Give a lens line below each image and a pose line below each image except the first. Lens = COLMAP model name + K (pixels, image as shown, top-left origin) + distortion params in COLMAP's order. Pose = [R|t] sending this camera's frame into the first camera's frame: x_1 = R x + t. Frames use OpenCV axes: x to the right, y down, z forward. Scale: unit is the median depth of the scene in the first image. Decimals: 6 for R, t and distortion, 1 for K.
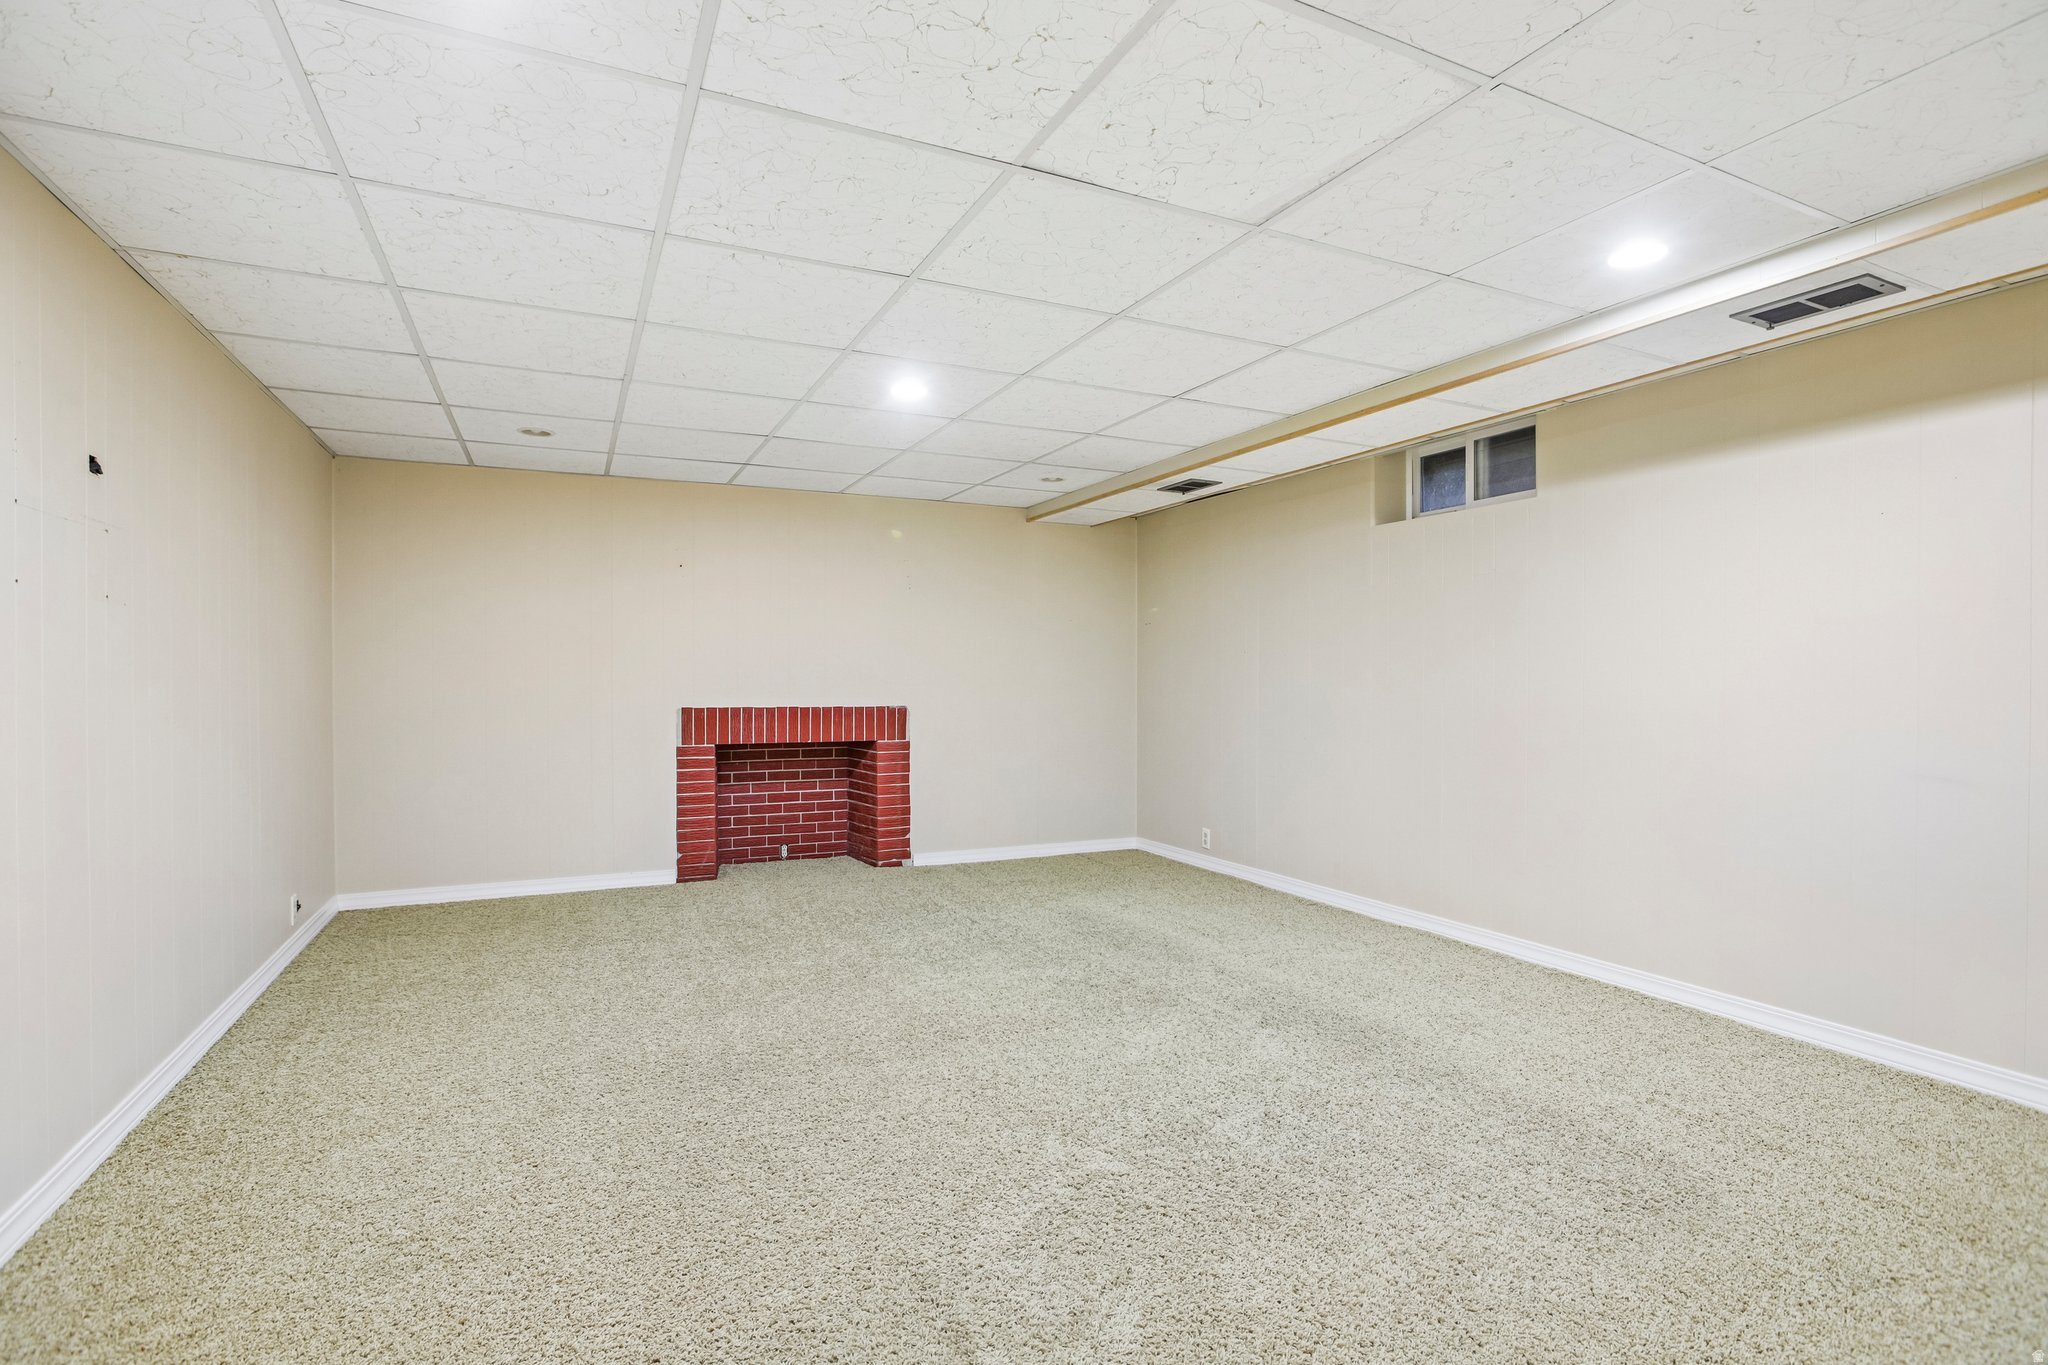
lens RADIAL K [[962.6, 0, 1020.9], [0, 962.6, 683.5], [0, 0, 1]] dist [-0.028405, 0.002076]
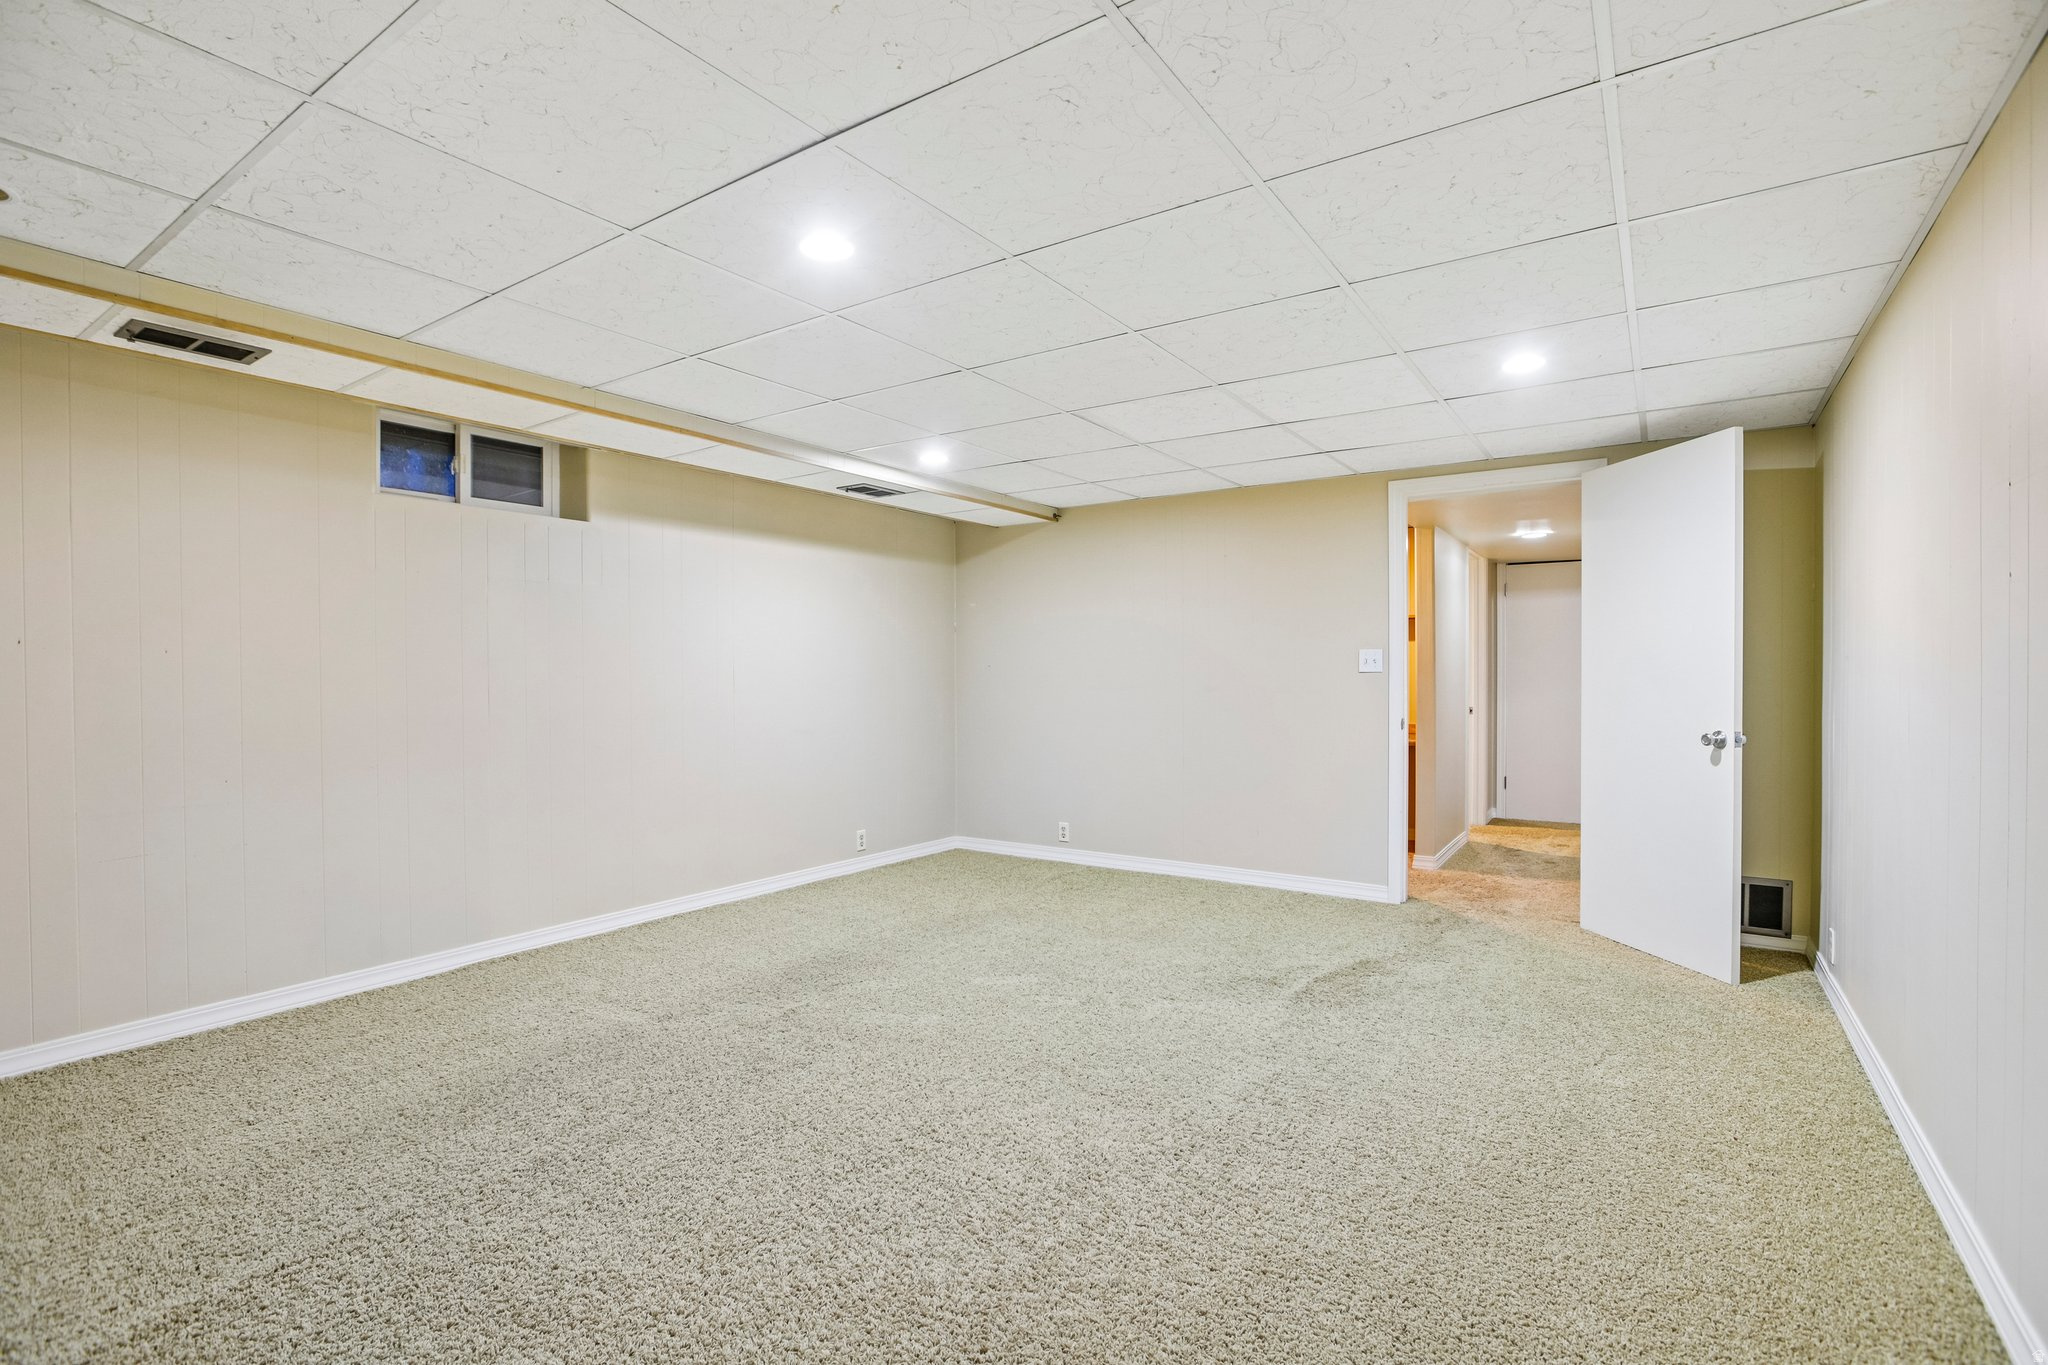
lens RADIAL K [[962.6, 0, 1020.9], [0, 962.6, 683.5], [0, 0, 1]] dist [-0.028405, 0.002076]
pose [[-0.513076, -0.020988, 0.858087, -0.616701], [0.006297, 0.999582, 0.028214, -0.036861], [-0.858320, 0.019879, -0.512729, 1.058174]]
